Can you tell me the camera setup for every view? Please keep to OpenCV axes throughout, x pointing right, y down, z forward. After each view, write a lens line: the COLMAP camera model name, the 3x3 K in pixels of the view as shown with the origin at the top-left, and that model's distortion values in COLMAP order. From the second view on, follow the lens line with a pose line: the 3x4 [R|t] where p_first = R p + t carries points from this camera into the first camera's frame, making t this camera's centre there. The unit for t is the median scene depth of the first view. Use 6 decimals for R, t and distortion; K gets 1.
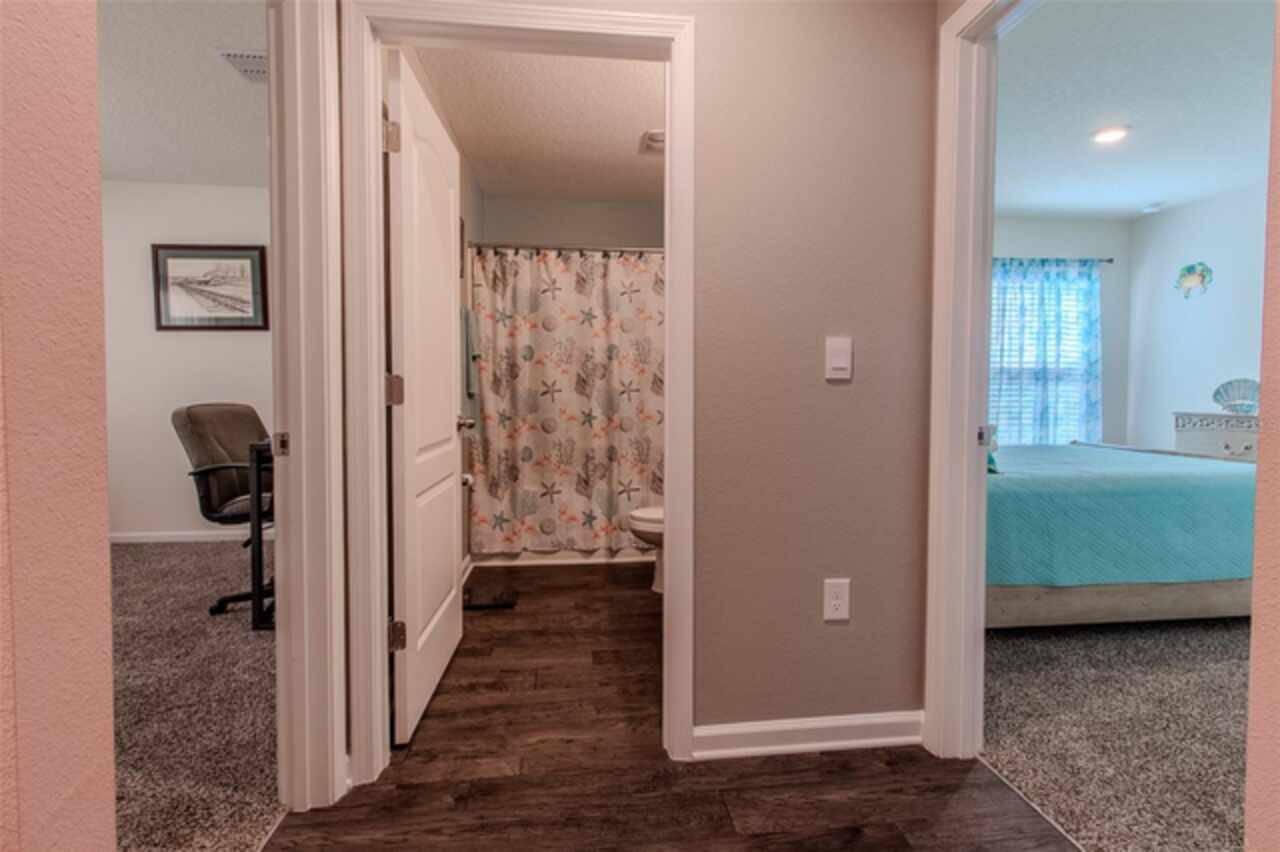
lens RADIAL K [[620.5, 0, 644.9], [0, 620.5, 409.7], [0, 0, 1]] dist [0.001075, 0.000829]
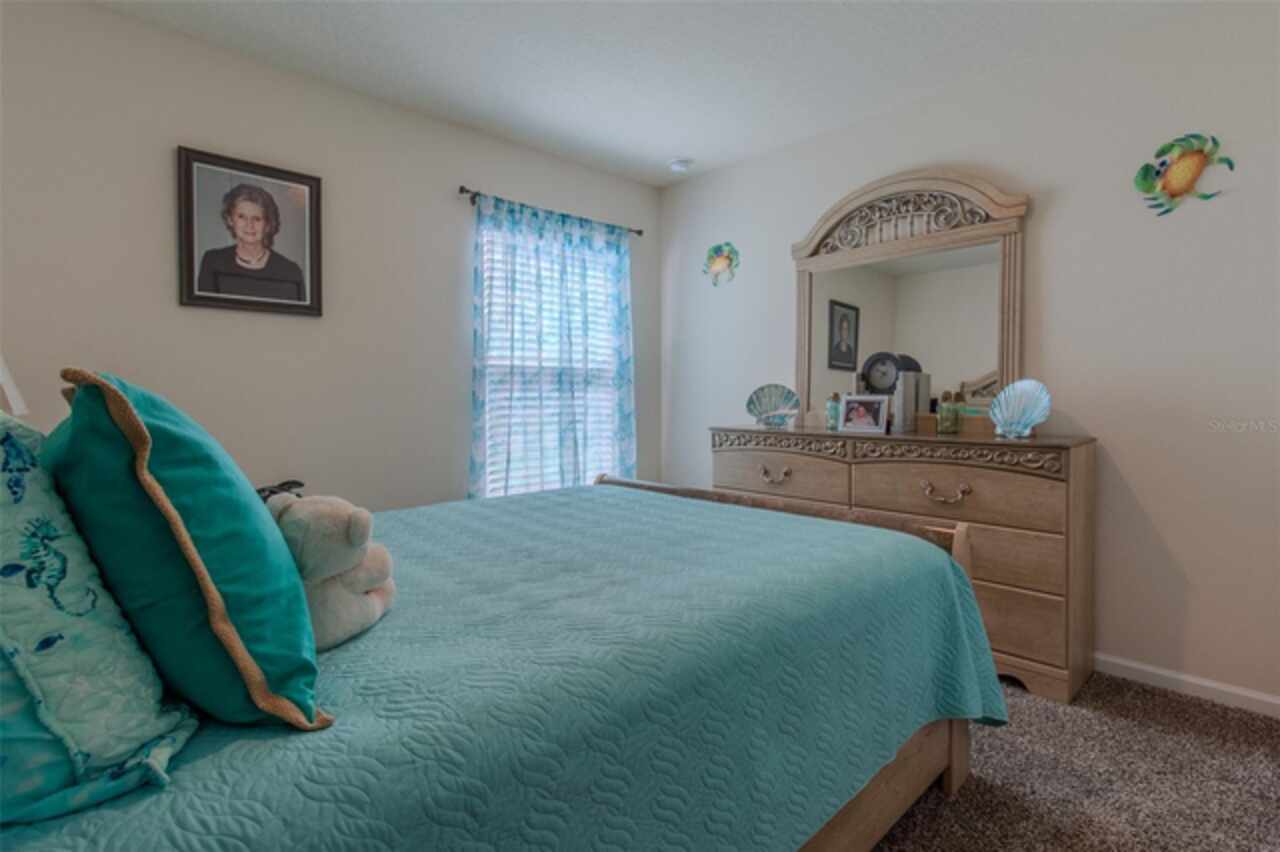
lens RADIAL K [[620.5, 0, 644.9], [0, 620.5, 409.7], [0, 0, 1]] dist [0.001075, 0.000829]
pose [[0.802118, -0.019746, 0.596839, 0.316610], [0.024136, 0.999708, 0.000638, -0.019062], [-0.596678, 0.013894, 0.802361, 0.415407]]
